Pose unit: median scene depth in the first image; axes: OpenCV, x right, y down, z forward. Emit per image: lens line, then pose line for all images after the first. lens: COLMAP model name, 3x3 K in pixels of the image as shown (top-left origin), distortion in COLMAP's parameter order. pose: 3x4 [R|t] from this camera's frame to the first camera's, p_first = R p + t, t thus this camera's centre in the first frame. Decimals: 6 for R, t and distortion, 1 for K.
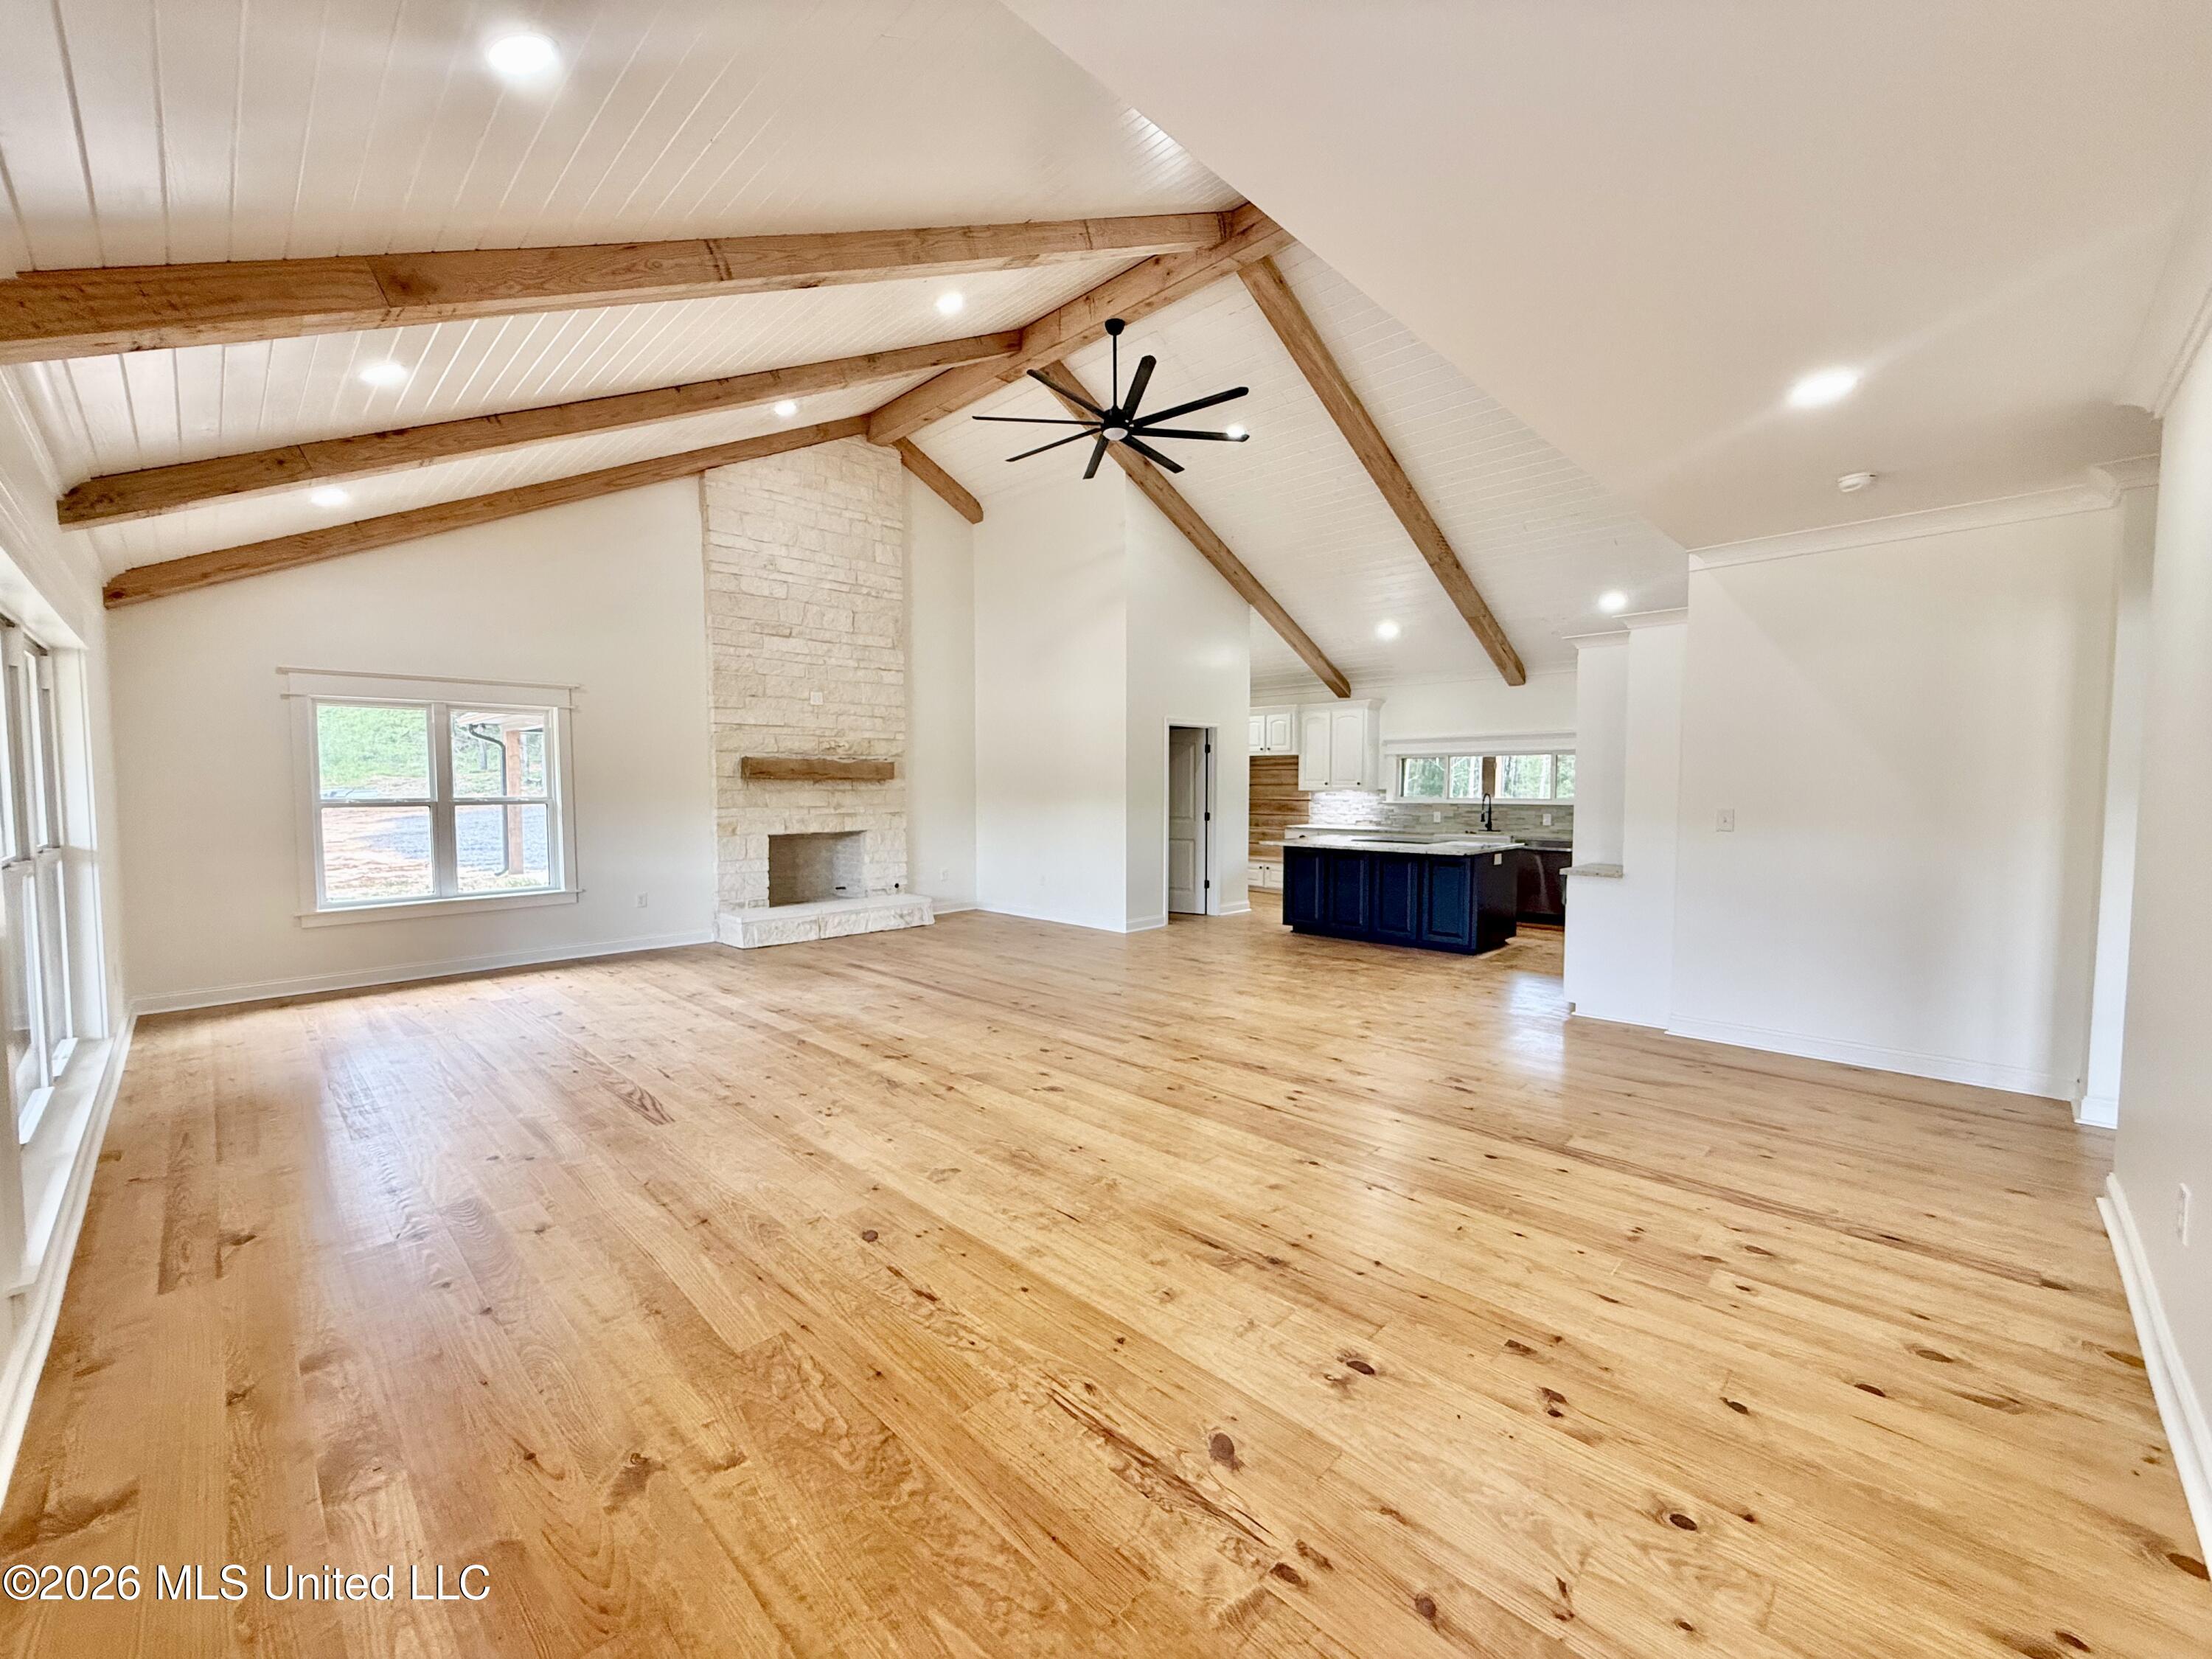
lens RADIAL K [[883.0, 0, 1099.8], [0, 883.0, 831.6], [0, 0, 1]] dist [-0.000477, 0.000542]
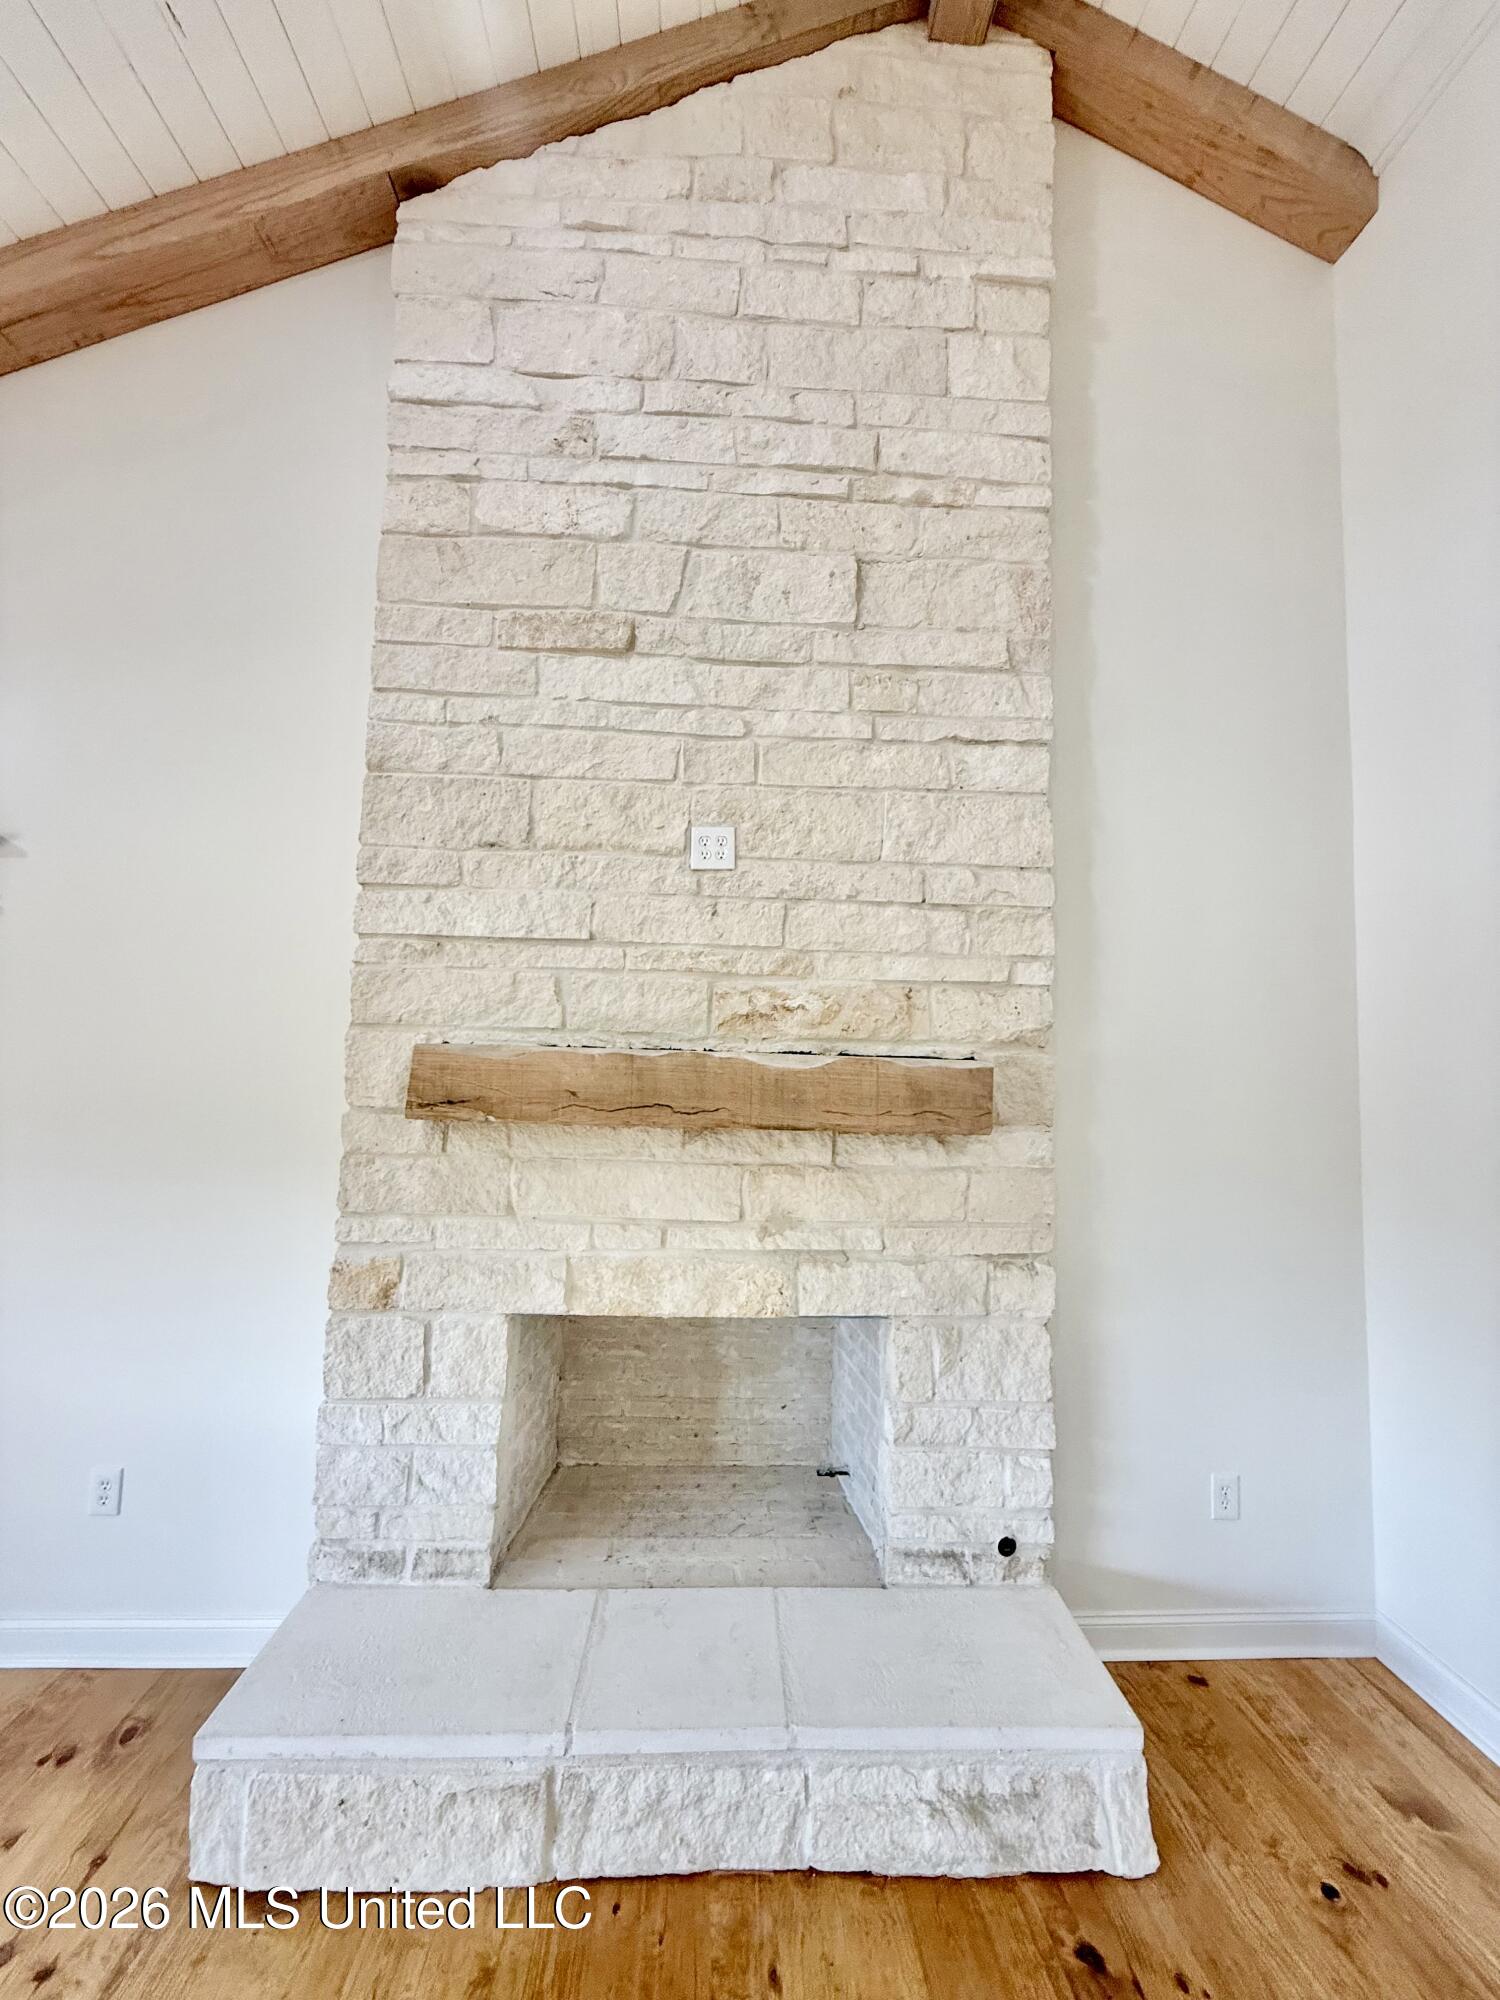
lens RADIAL K [[798.4, 0, 749.6], [0, 798.4, 996.5], [0, 0, 1]] dist [-0.000477, 0.000542]
pose [[0.738266, -0.028776, -0.673895, -0.139373], [-0.064792, 0.991444, -0.113318, -0.075208], [0.671390, 0.127322, 0.730085, 0.853517]]
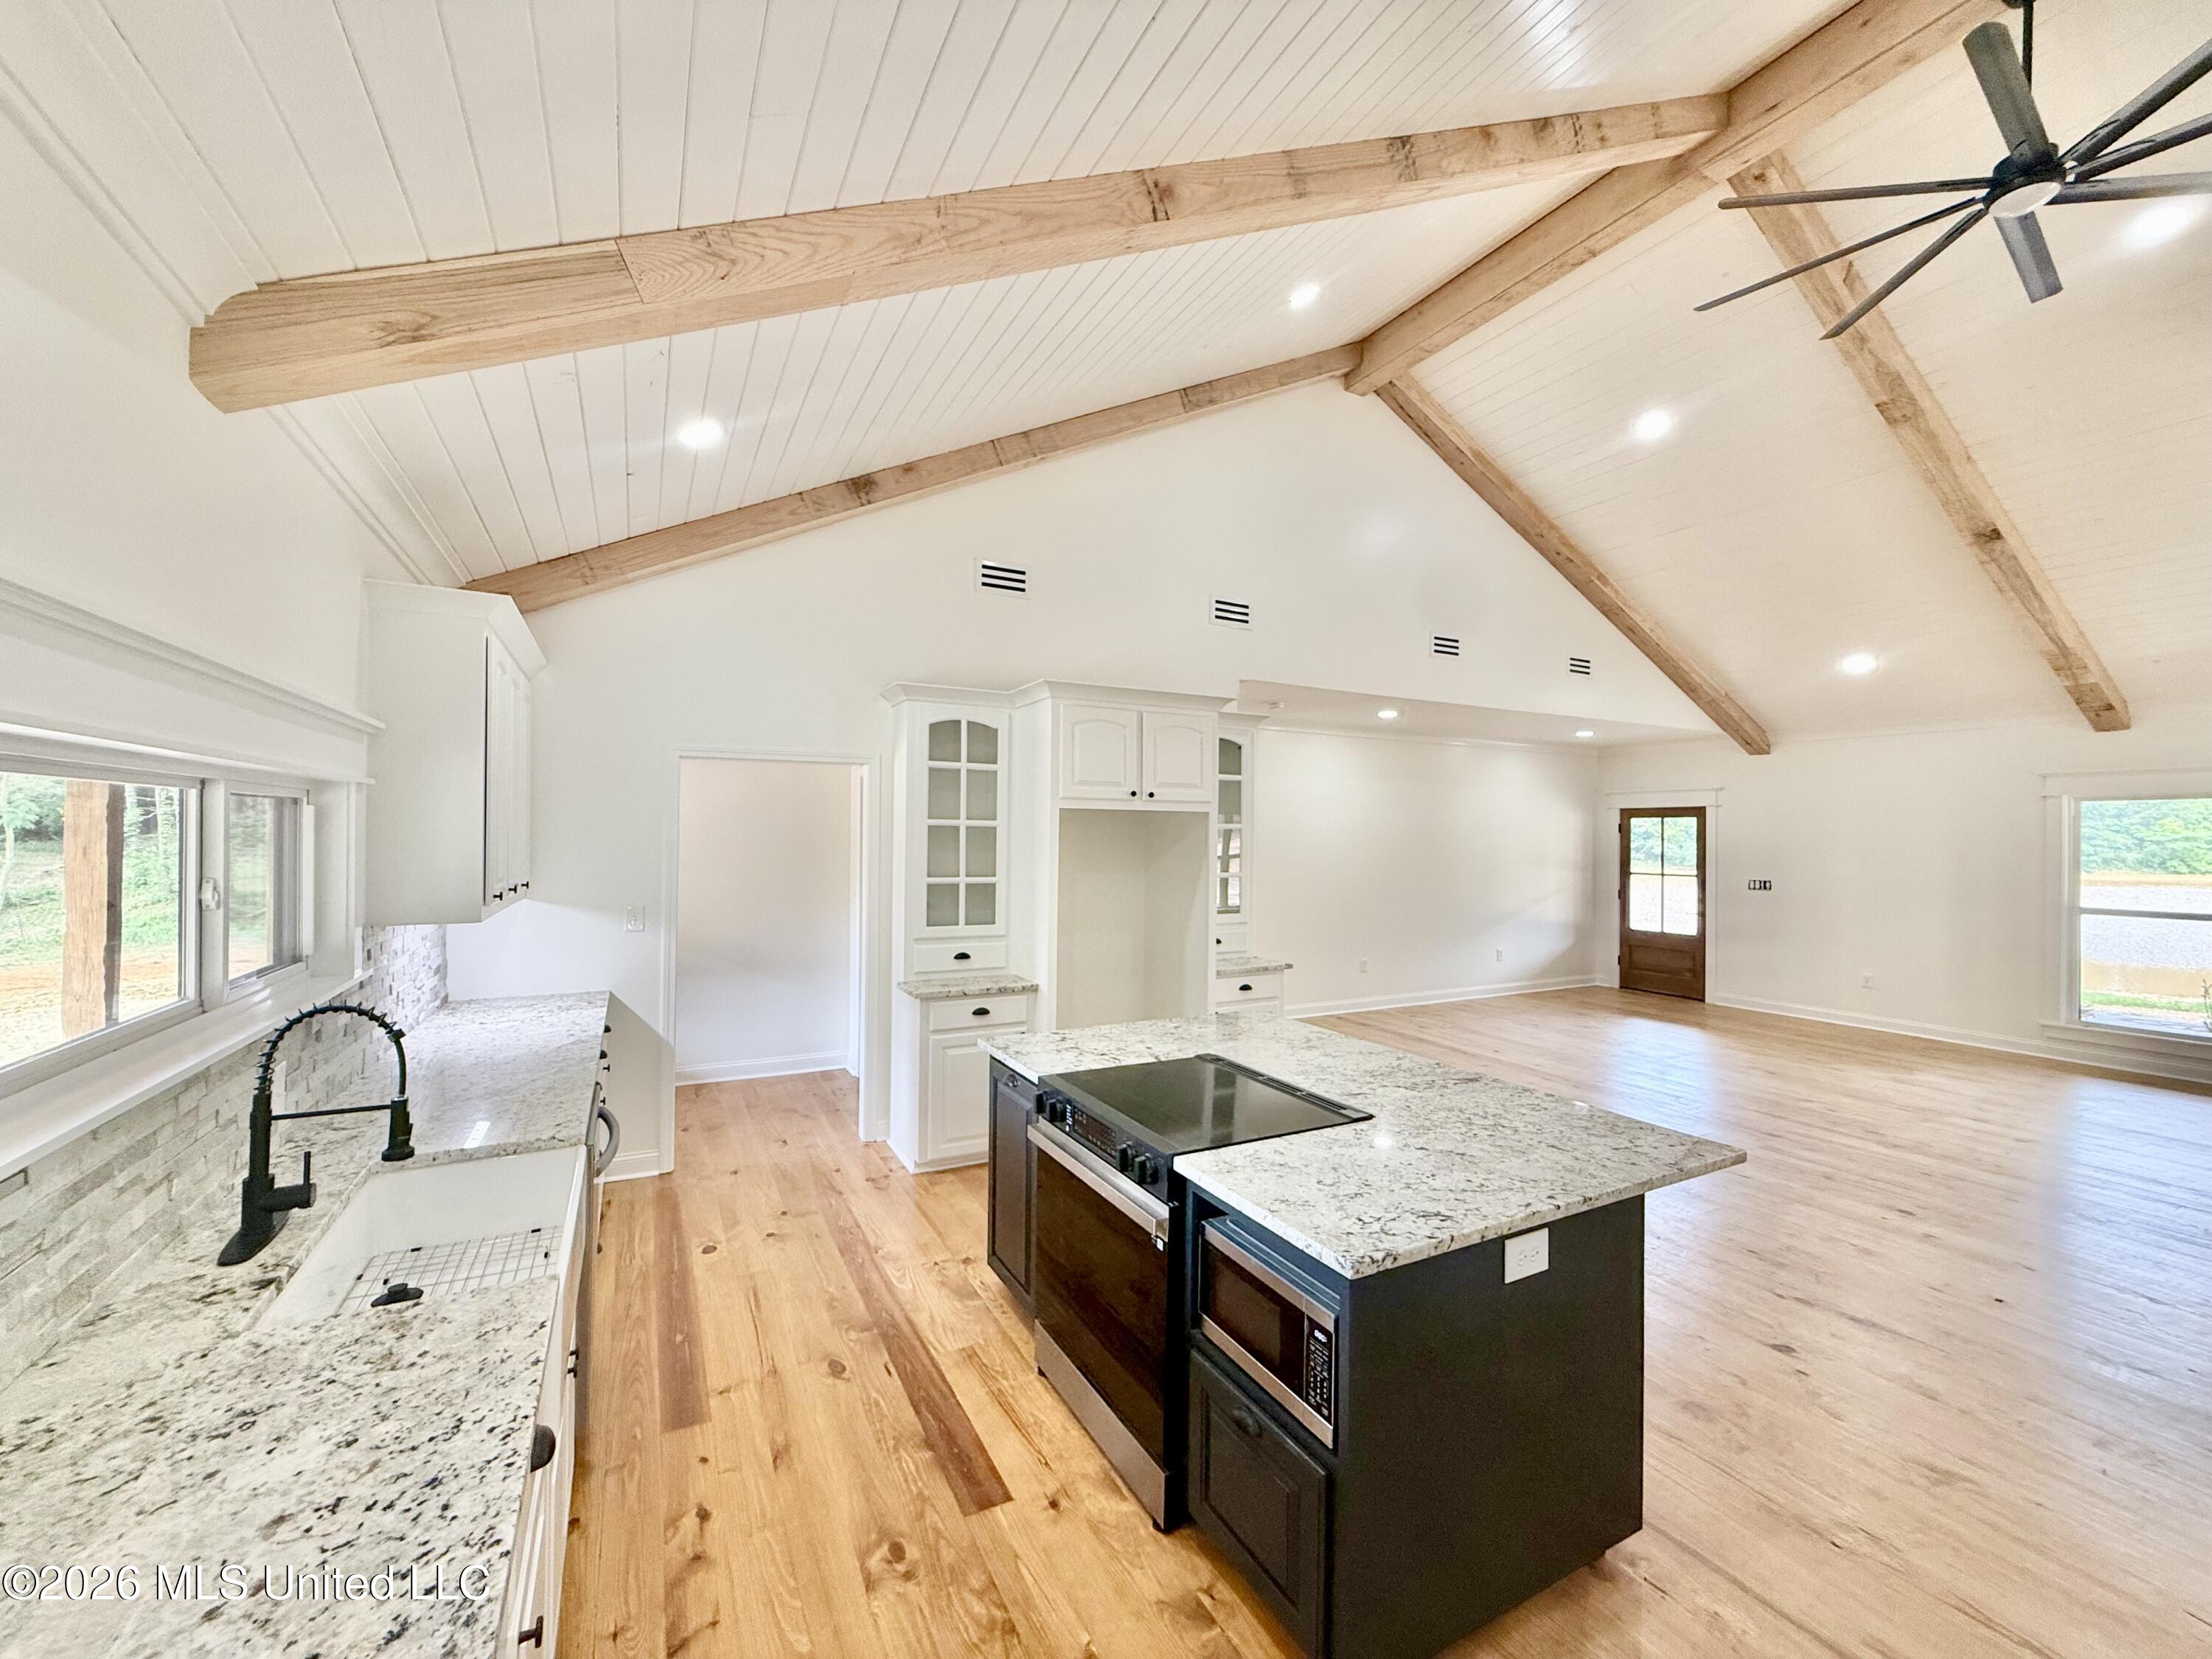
lens RADIAL K [[883.0, 0, 1099.8], [0, 883.0, 831.6], [0, 0, 1]] dist [-0.000477, 0.000542]
pose [[-0.951768, -0.005961, 0.306760, 0.286336], [0.009066, 0.998828, 0.047538, -0.098689], [-0.306684, 0.048026, -0.950599, 1.319060]]
